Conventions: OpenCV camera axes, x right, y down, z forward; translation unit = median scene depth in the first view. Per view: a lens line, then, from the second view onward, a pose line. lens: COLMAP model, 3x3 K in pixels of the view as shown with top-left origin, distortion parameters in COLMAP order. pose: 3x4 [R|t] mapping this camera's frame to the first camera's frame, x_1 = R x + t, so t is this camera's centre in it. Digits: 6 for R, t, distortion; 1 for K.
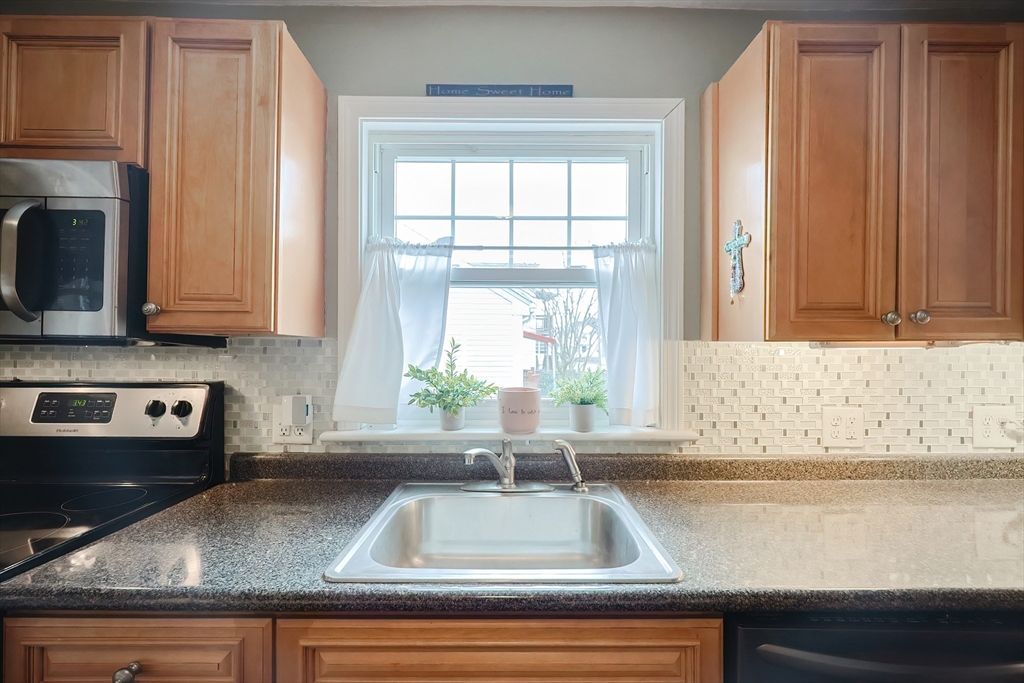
lens RADIAL K [[429.3, 0, 514.4], [0, 429.3, 339.9], [0, 0, 1]] dist [-0.001644, -0.000441]
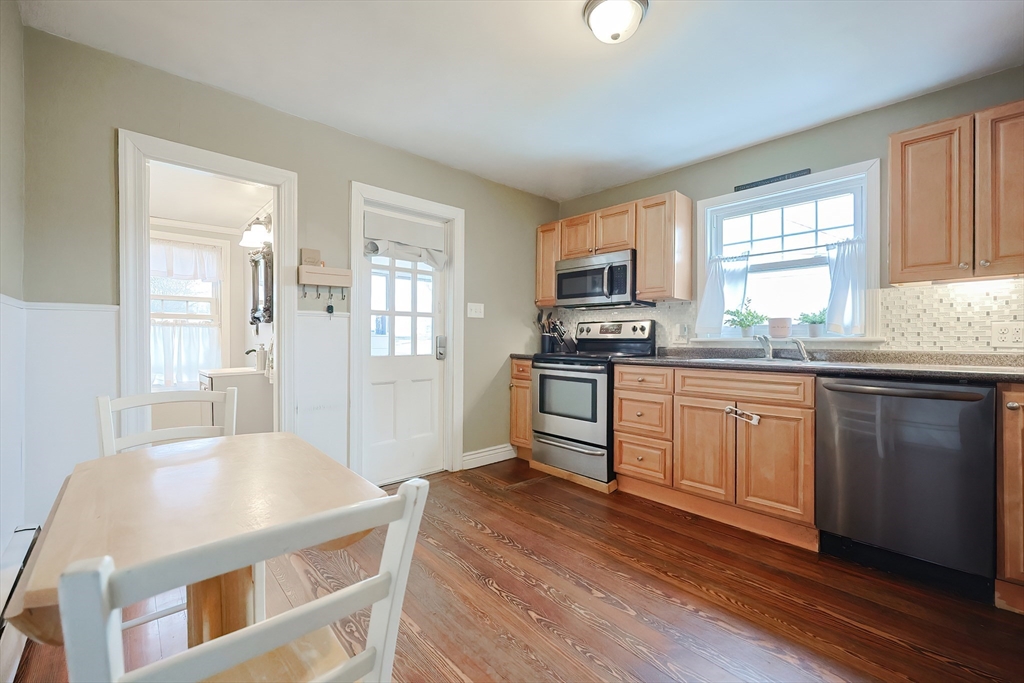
lens RADIAL K [[429.3, 0, 514.4], [0, 429.3, 339.9], [0, 0, 1]] dist [-0.001644, -0.000441]
pose [[0.661750, 0.000280, -0.749725, 0.744172], [0.010568, 0.999897, 0.009702, 0.189290], [0.749650, -0.014344, 0.661679, -1.424887]]
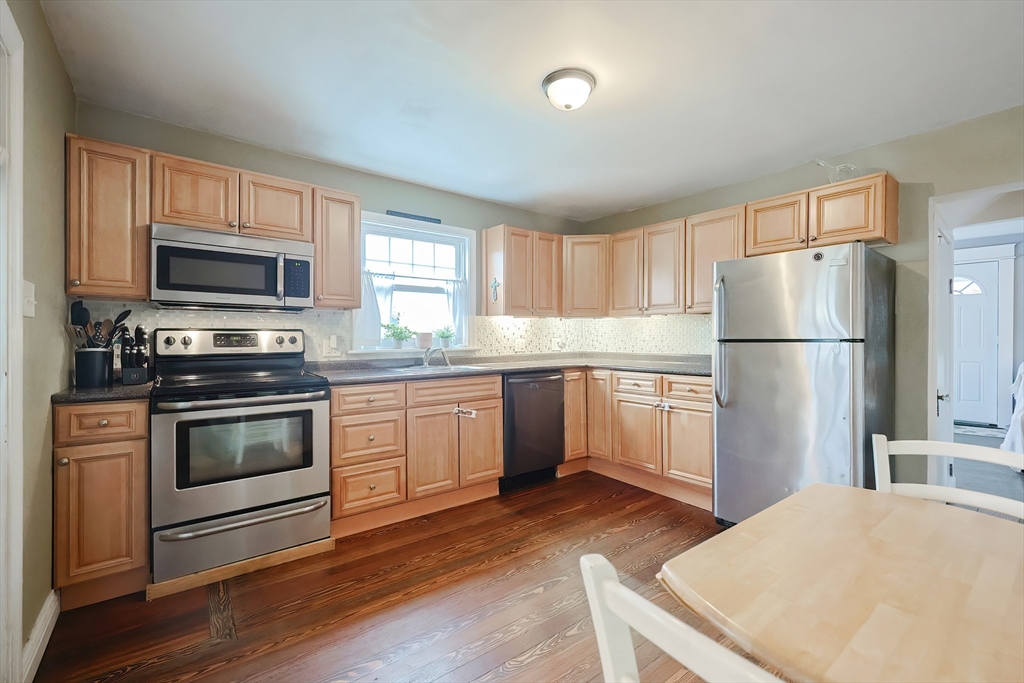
lens RADIAL K [[437.7, 0, 512.0], [0, 437.7, 341.5], [0, 0, 1]] dist [-0.000539, -0.000091]
pose [[0.795308, -0.011906, 0.606089, -1.193073], [-0.000914, 0.999782, 0.020838, 0.112038], [-0.606205, -0.017127, 0.795124, -1.475755]]
